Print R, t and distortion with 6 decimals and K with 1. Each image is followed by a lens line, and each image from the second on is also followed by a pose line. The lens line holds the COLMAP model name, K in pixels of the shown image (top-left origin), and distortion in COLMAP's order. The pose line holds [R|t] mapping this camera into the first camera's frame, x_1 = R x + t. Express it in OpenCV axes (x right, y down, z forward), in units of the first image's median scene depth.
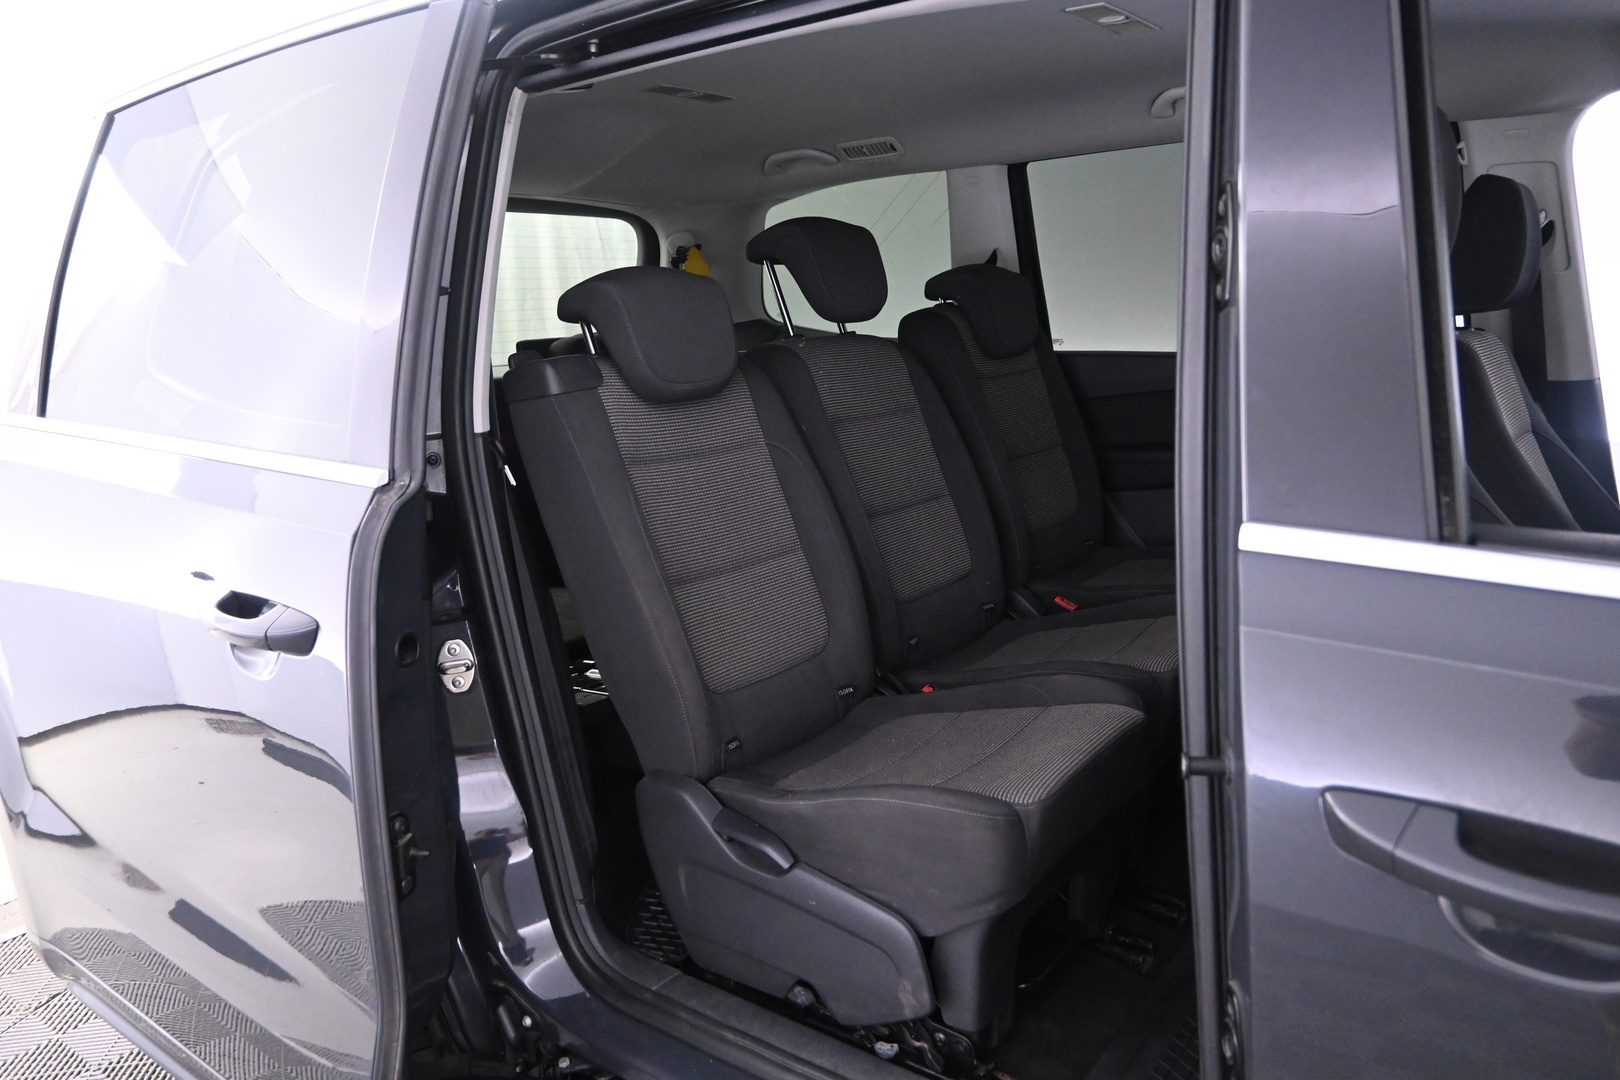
lens RADIAL K [[1150.7, 0, 810.0], [0, 1150.7, 540.0], [0, 0, 1]] dist [-0.008154, -0.000685]
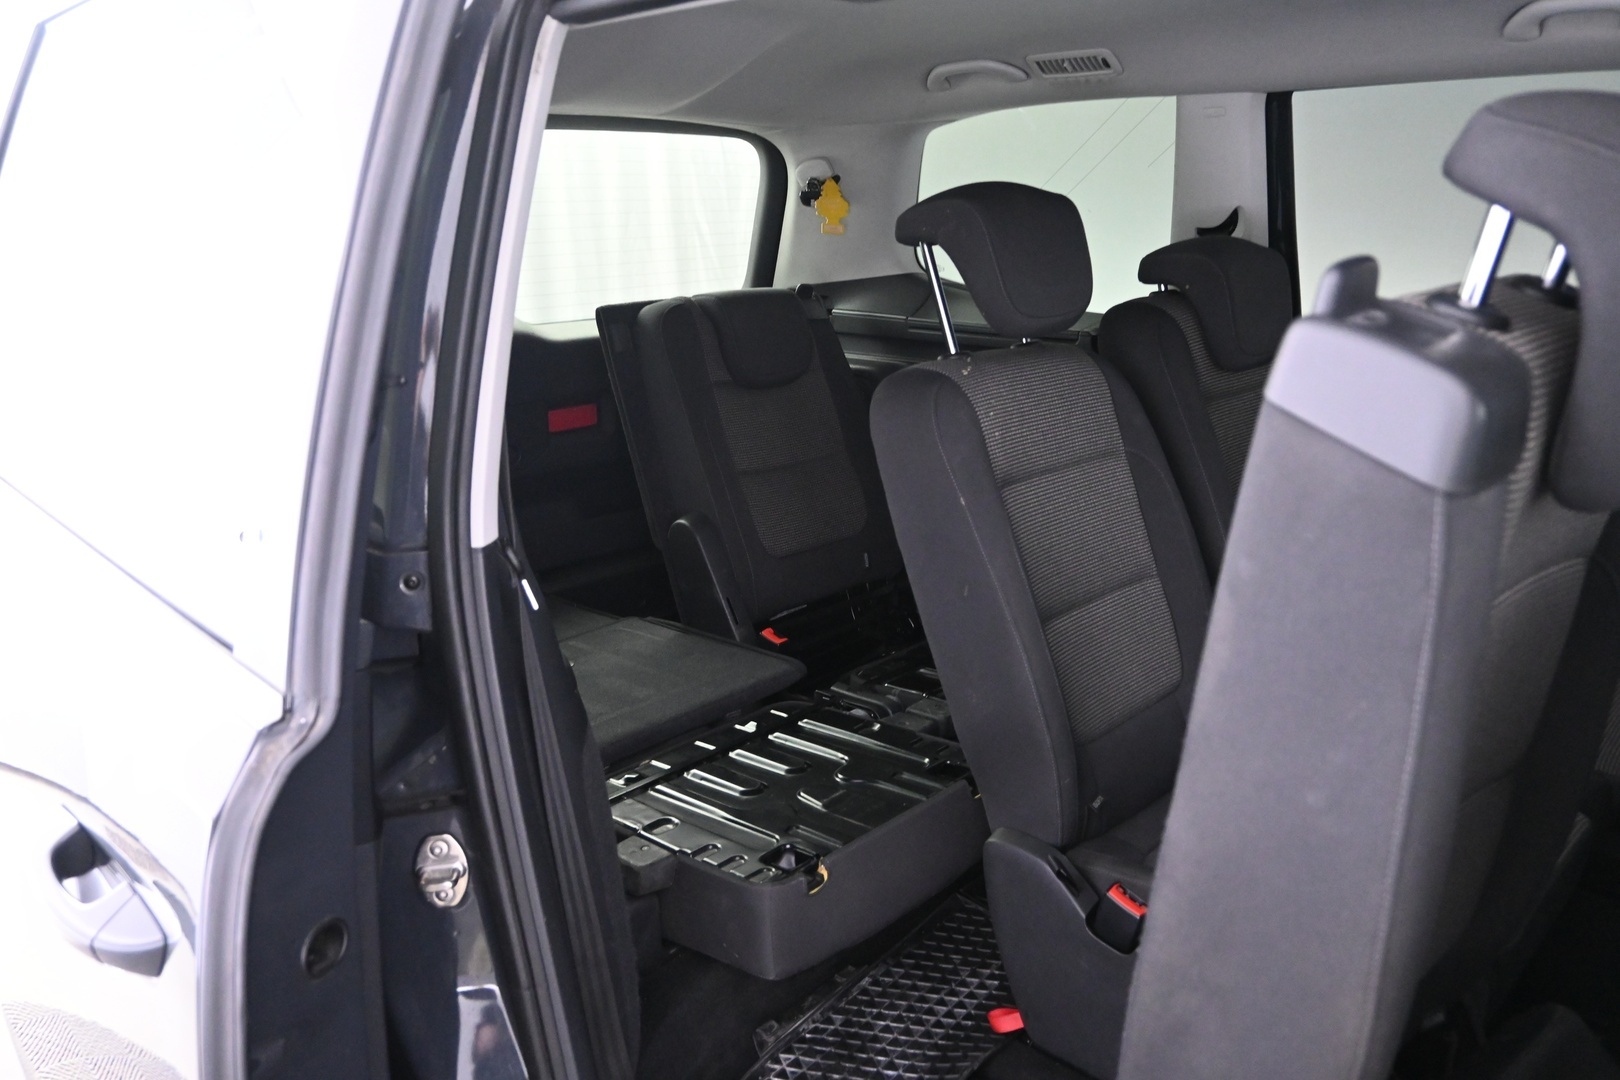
lens RADIAL K [[1214.2, 0, 810.0], [0, 1214.2, 540.0], [0, 0, 1]] dist [-0.012481, 0.000842]
pose [[0.992057, 0.063282, -0.108711, -0.013647], [-0.052984, 0.994053, 0.095139, -0.122315], [0.114085, -0.088623, 0.989510, 0.224740]]
